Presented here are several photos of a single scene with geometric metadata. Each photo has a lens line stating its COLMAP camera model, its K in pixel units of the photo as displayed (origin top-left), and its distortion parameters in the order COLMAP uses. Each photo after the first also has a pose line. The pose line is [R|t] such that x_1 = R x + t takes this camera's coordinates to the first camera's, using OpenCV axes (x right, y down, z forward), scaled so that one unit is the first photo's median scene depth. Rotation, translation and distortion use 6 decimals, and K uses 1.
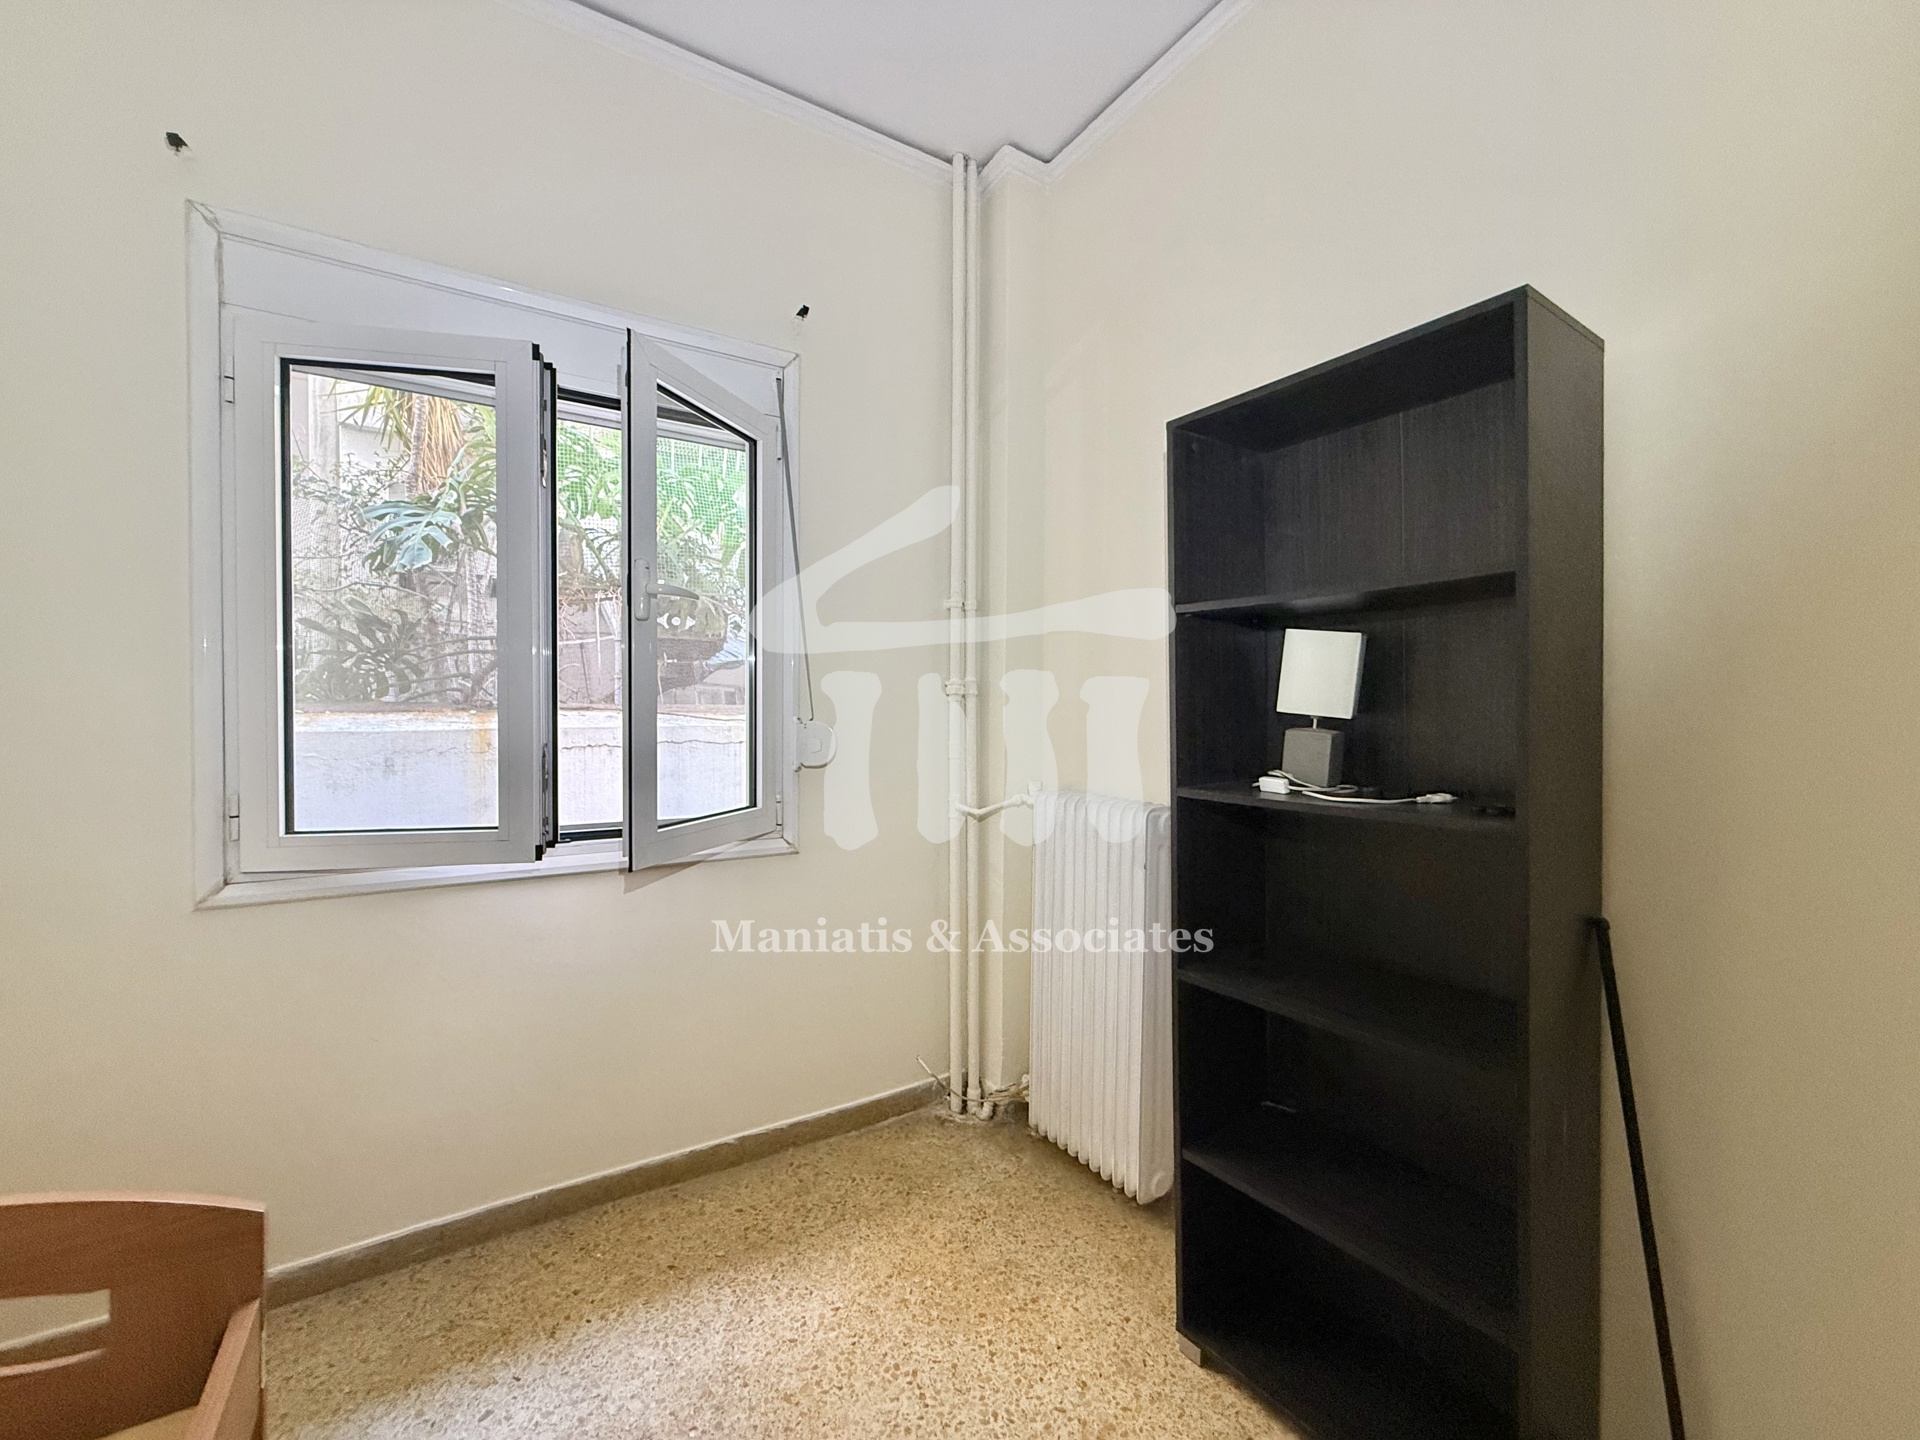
lens RADIAL K [[764.8, 0, 954.0], [0, 764.8, 719.2], [0, 0, 1]] dist [0.000921, -0.000121]
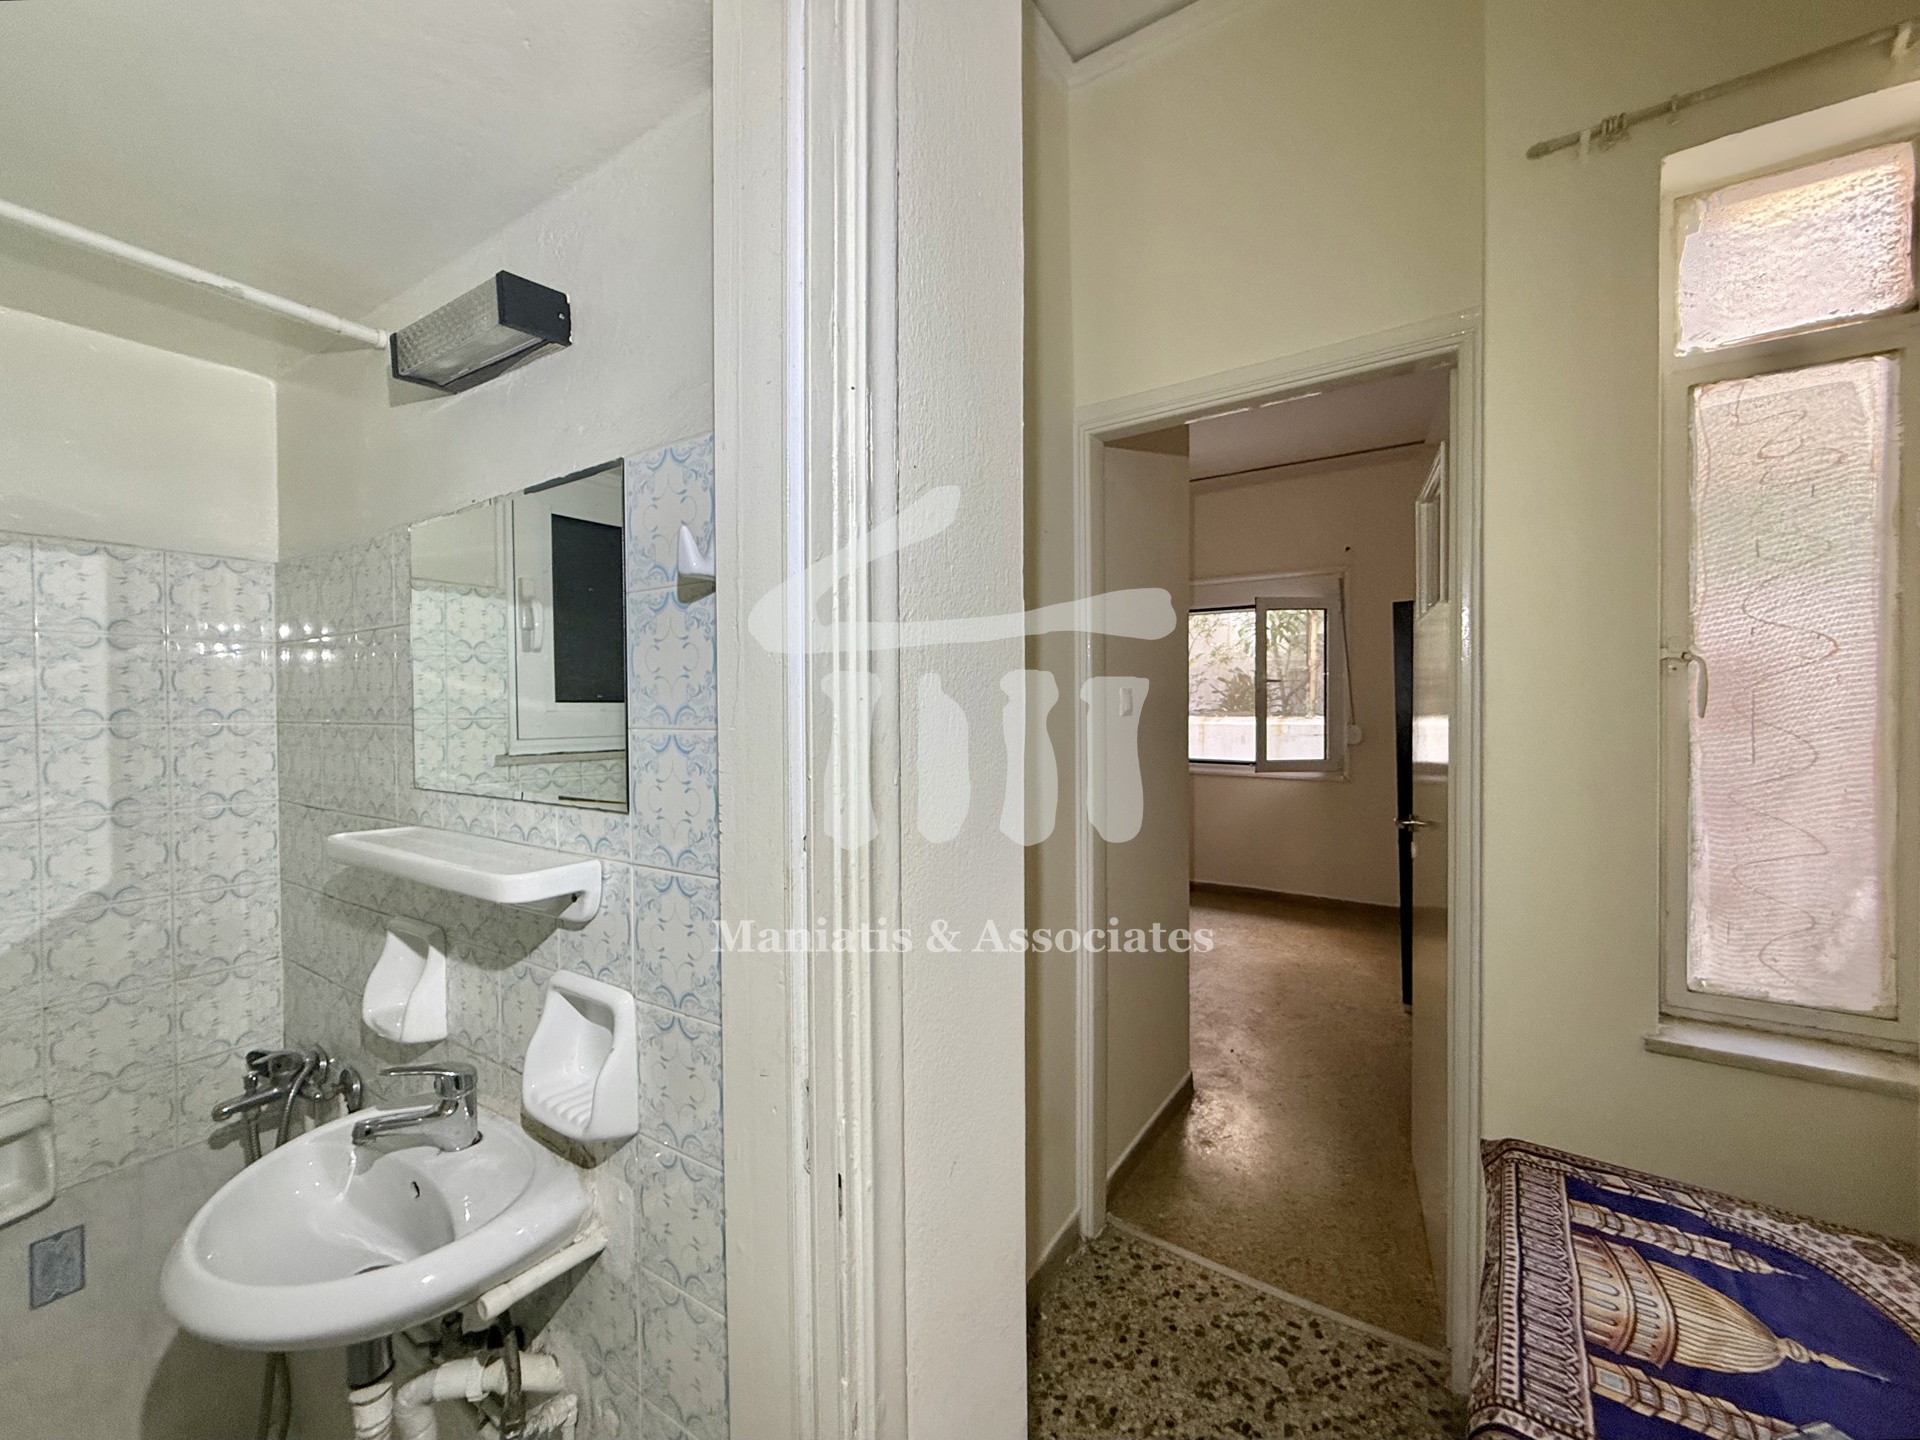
lens RADIAL K [[764.8, 0, 977.3], [0, 764.8, 721.4], [0, 0, 1]] dist [0.000921, -0.000121]
pose [[0.412383, 0.022347, -0.910737, 1.789101], [-0.003523, 0.999731, 0.022936, -0.074948], [0.911004, -0.006250, 0.412350, -1.206645]]
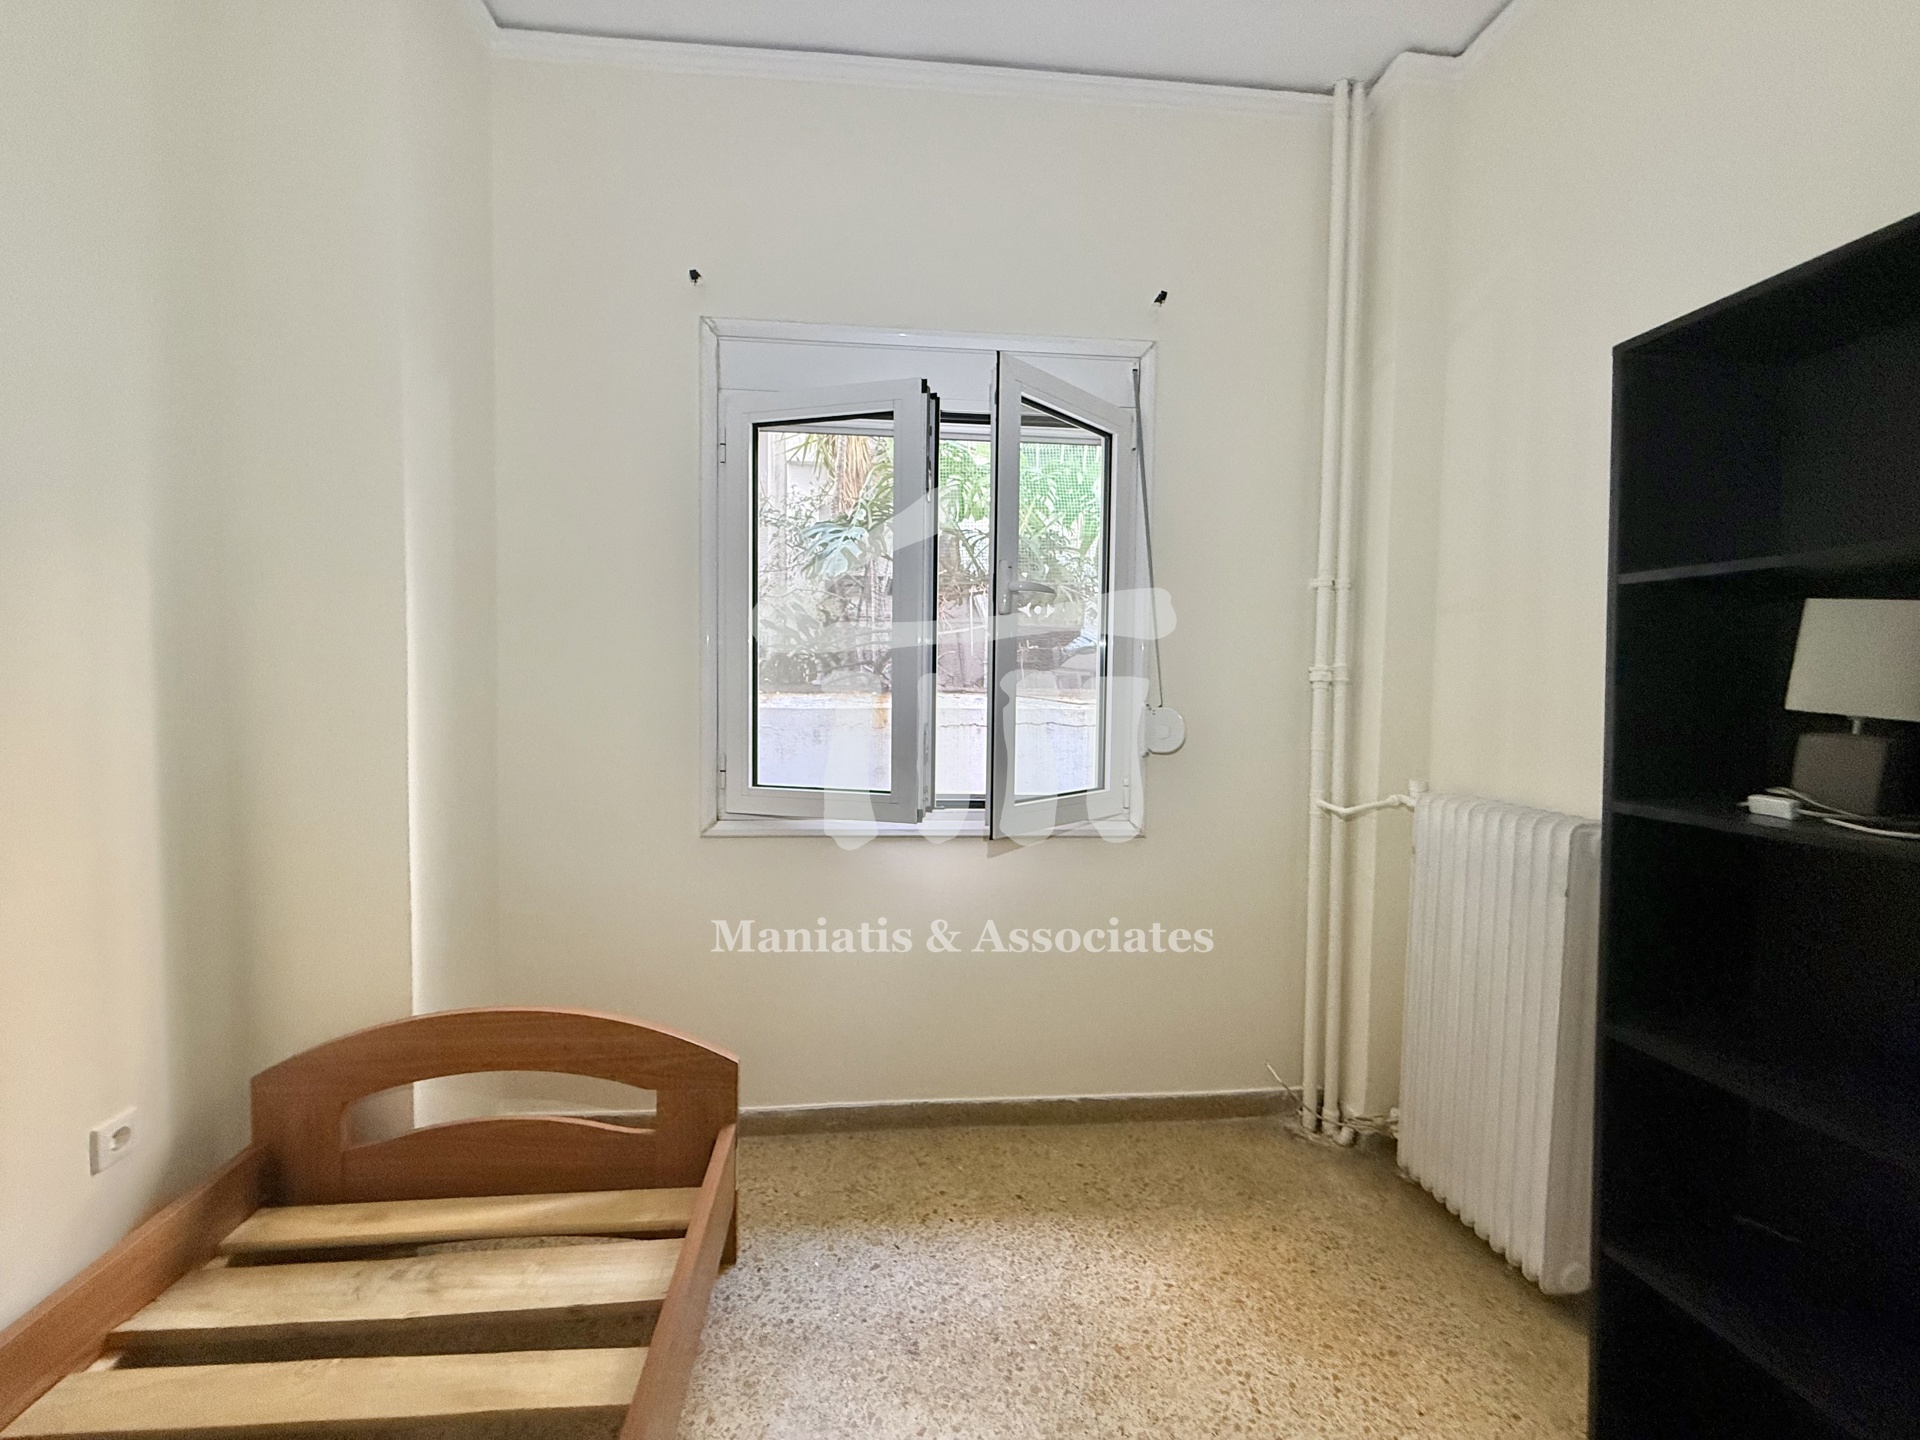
lens RADIAL K [[764.8, 0, 954.8], [0, 764.8, 718.8], [0, 0, 1]] dist [0.000921, -0.000121]
pose [[0.896932, 0.026101, -0.441397, 0.019528], [-0.016045, 0.999520, 0.026500, -0.006538], [0.441877, -0.016687, 0.896921, -0.027346]]
